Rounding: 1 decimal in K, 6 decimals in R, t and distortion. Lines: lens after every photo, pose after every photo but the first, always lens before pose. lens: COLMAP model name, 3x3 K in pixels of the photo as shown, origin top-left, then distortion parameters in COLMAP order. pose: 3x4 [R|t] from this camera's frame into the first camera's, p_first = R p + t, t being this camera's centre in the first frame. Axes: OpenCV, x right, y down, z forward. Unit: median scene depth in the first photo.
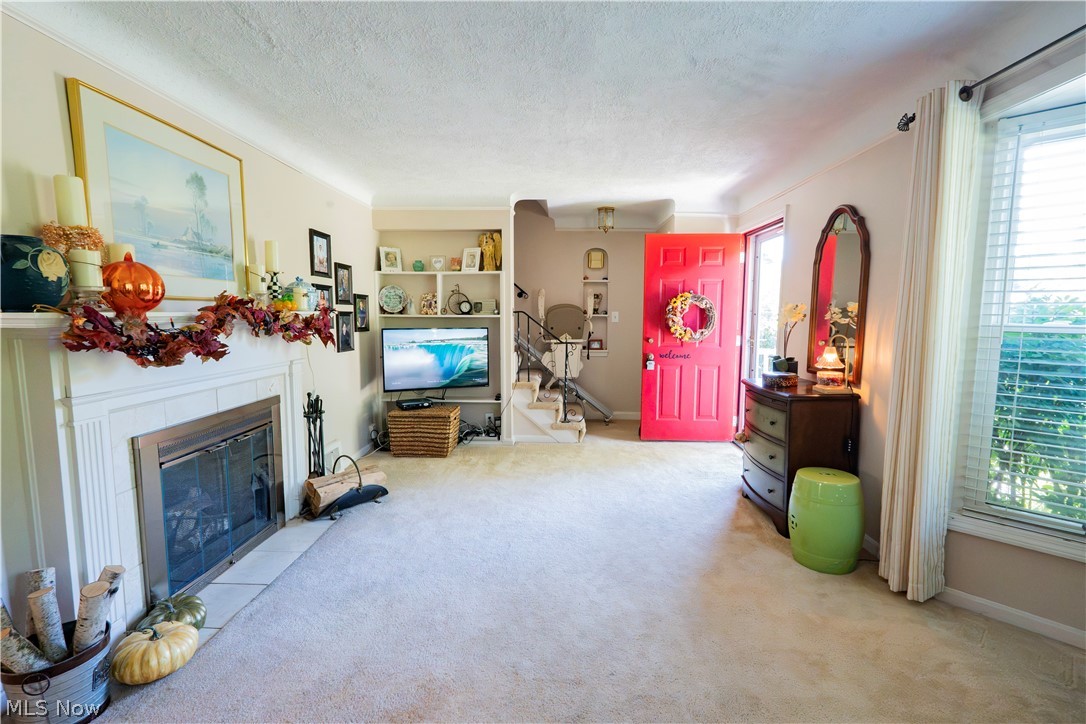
lens RADIAL K [[482.1, 0, 544.3], [0, 482.1, 362.8], [0, 0, 1]] dist [-0.005144, 0.000290]
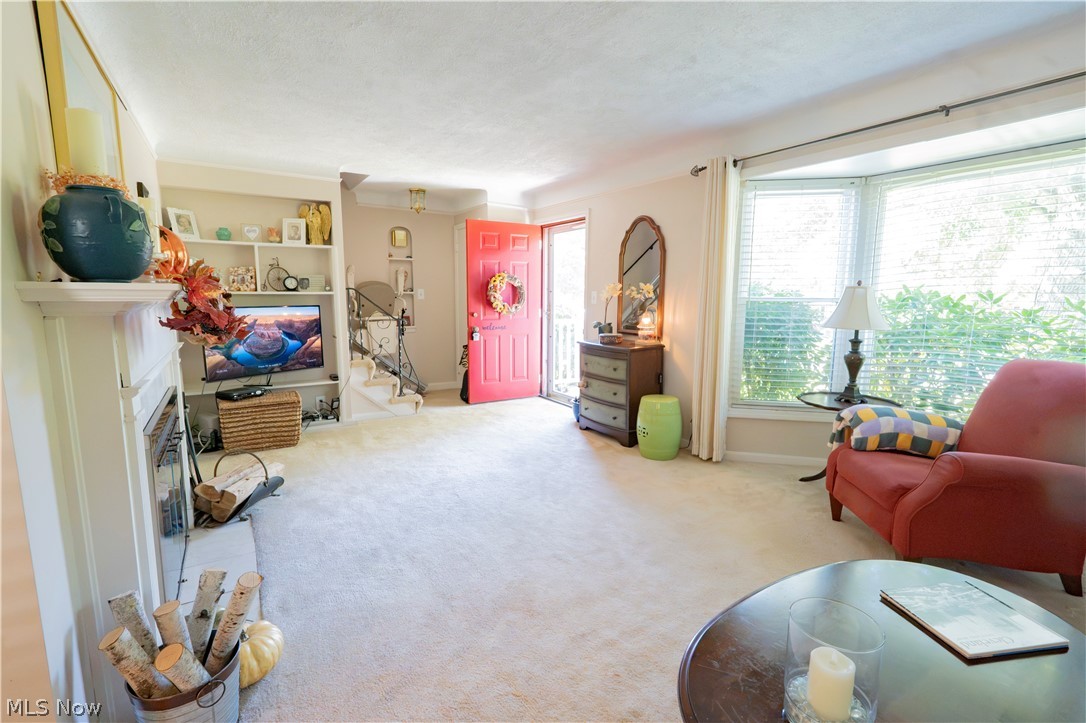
lens RADIAL K [[482.1, 0, 542.1], [0, 482.1, 357.5], [0, 0, 1]] dist [-0.005144, 0.000290]
pose [[0.831825, -0.072508, 0.550282, -0.282653], [0.054115, 0.997302, 0.049607, 0.006074], [-0.552394, -0.011486, 0.833504, -0.029115]]
